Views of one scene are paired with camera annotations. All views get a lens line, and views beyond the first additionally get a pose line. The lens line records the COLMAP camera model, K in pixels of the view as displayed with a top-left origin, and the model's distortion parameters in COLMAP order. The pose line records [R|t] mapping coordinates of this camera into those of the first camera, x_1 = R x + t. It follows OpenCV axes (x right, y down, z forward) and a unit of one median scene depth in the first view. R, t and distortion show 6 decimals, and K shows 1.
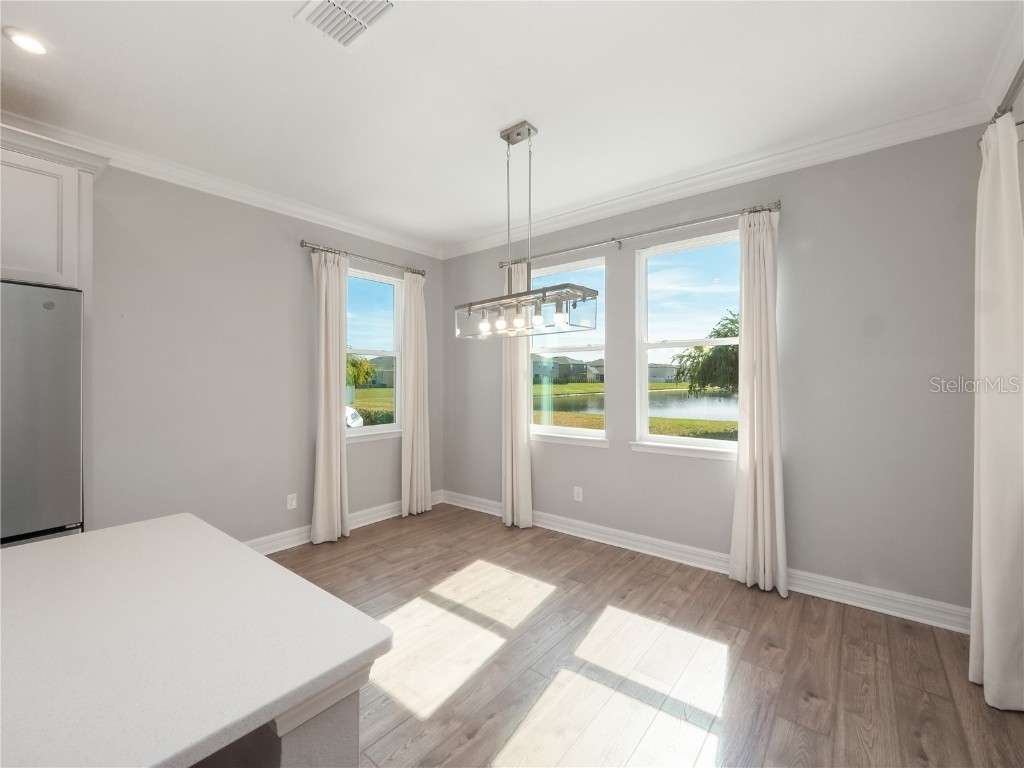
lens RADIAL K [[437.4, 0, 506.7], [0, 437.4, 380.3], [0, 0, 1]] dist [-0.000575, -0.000464]
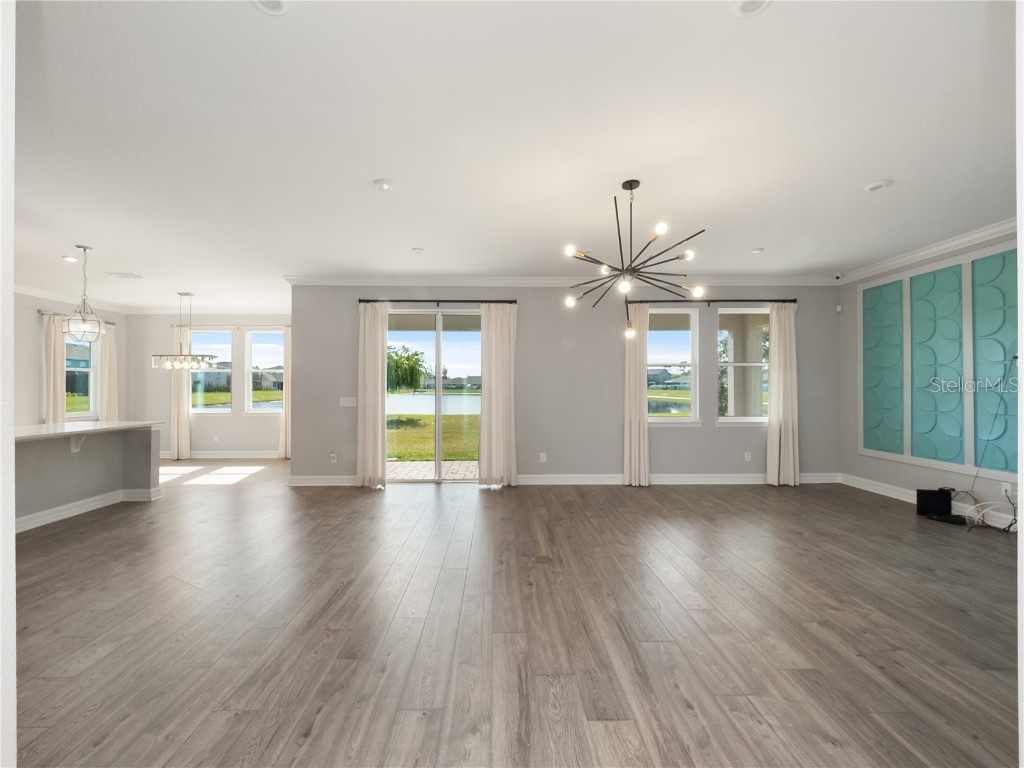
lens RADIAL K [[428.1, 0, 504.2], [0, 428.1, 385.5], [0, 0, 1]] dist [0.001629, -0.007705]
pose [[0.767836, 0.004190, 0.640633, -0.101980], [-0.000090, 0.999979, -0.006432, 0.011169], [-0.640647, 0.004881, 0.767820, -1.562796]]
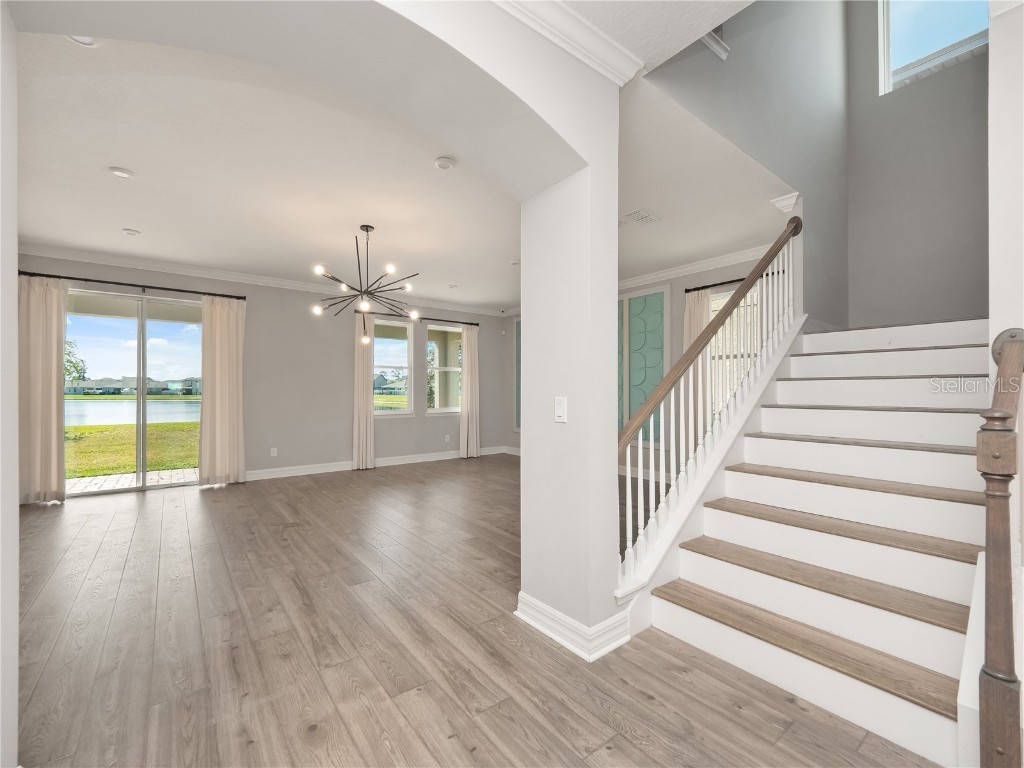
lens RADIAL K [[429.1, 0, 503.3], [0, 429.1, 391.5], [0, 0, 1]] dist [-0.002249, -0.000638]
pose [[0.236170, 0.004433, 0.971702, -0.366363], [-0.000733, 0.999990, -0.004384, 0.041575], [-0.971711, 0.000323, 0.236171, -1.682833]]
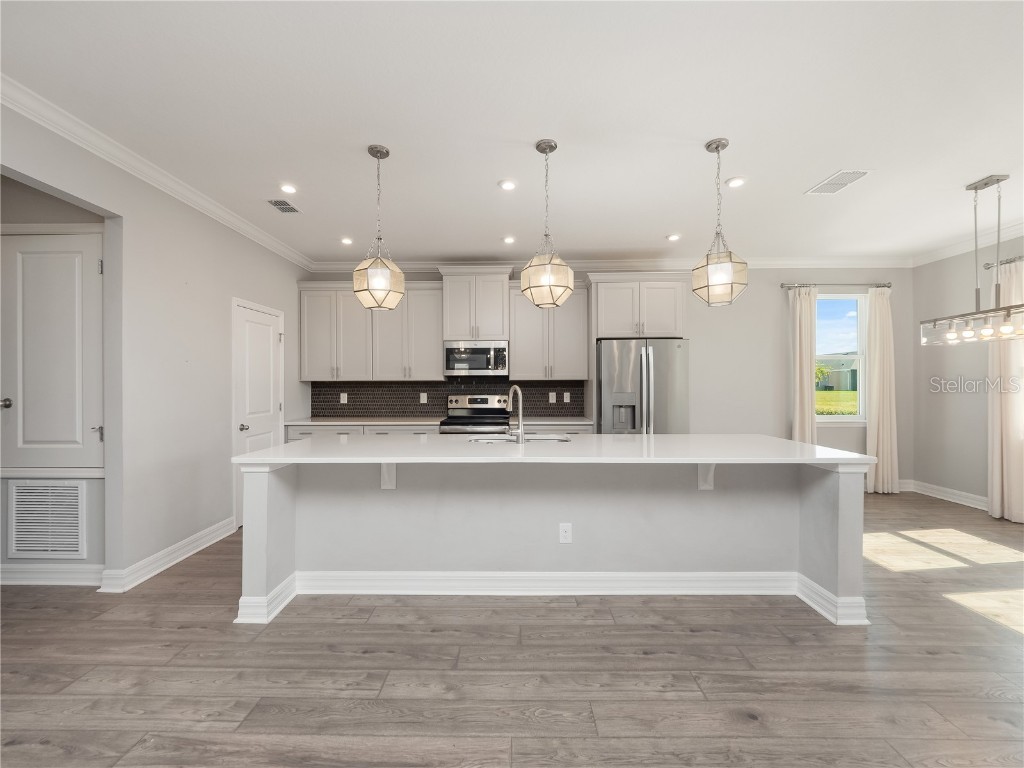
lens RADIAL K [[434.6, 0, 506.7], [0, 434.6, 382.4], [0, 0, 1]] dist [-0.008426, -0.000098]
pose [[0.611266, -0.001083, -0.791424, 0.110433], [0.001396, 0.999999, -0.000290, 0.009415], [0.791424, -0.000928, 0.611267, -0.591431]]
